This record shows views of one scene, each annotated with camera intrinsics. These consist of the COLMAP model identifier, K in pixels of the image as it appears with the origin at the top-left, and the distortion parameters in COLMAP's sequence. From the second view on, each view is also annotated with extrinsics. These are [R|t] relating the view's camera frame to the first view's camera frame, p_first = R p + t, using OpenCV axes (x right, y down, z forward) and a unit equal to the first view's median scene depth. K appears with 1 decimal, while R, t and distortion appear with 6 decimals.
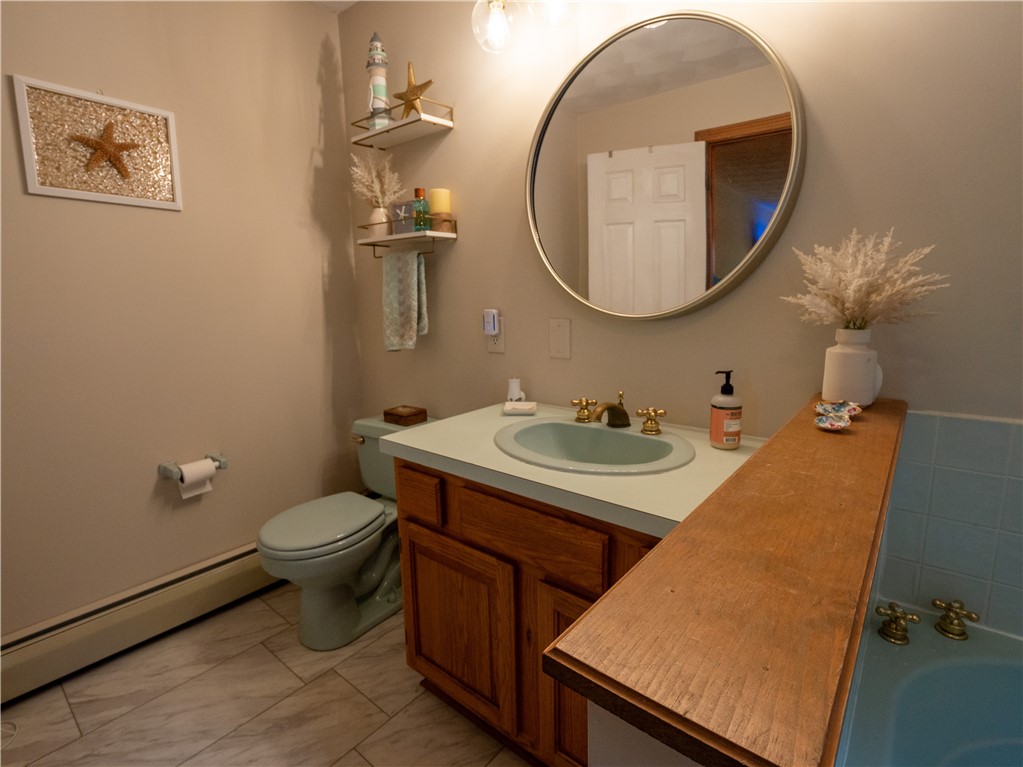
lens RADIAL K [[506.2, 0, 511.5], [0, 506.2, 383.5], [0, 0, 1]] dist [-0.005101, 0.001879]
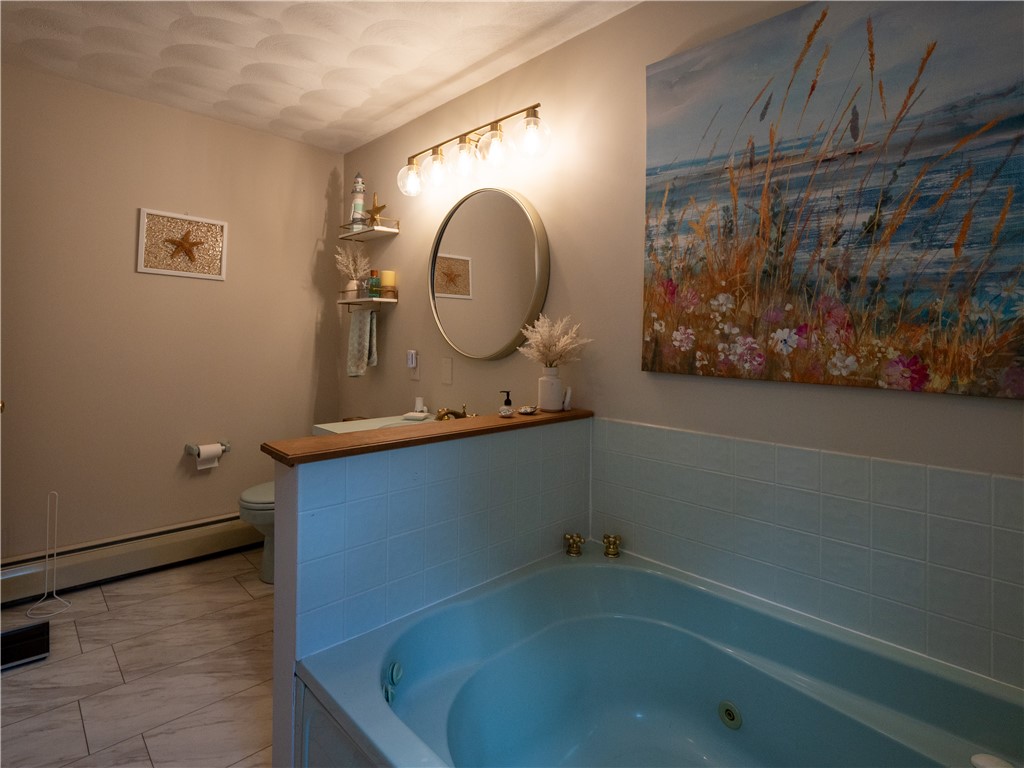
lens RADIAL K [[516.2, 0, 512.2], [0, 516.2, 344.3], [0, 0, 1]] dist [0.001771, -0.001608]
pose [[0.994386, 0.039288, -0.098251, 0.385395], [-0.054971, 0.985192, -0.162406, 0.063085], [0.090416, 0.166895, 0.981820, -0.443636]]
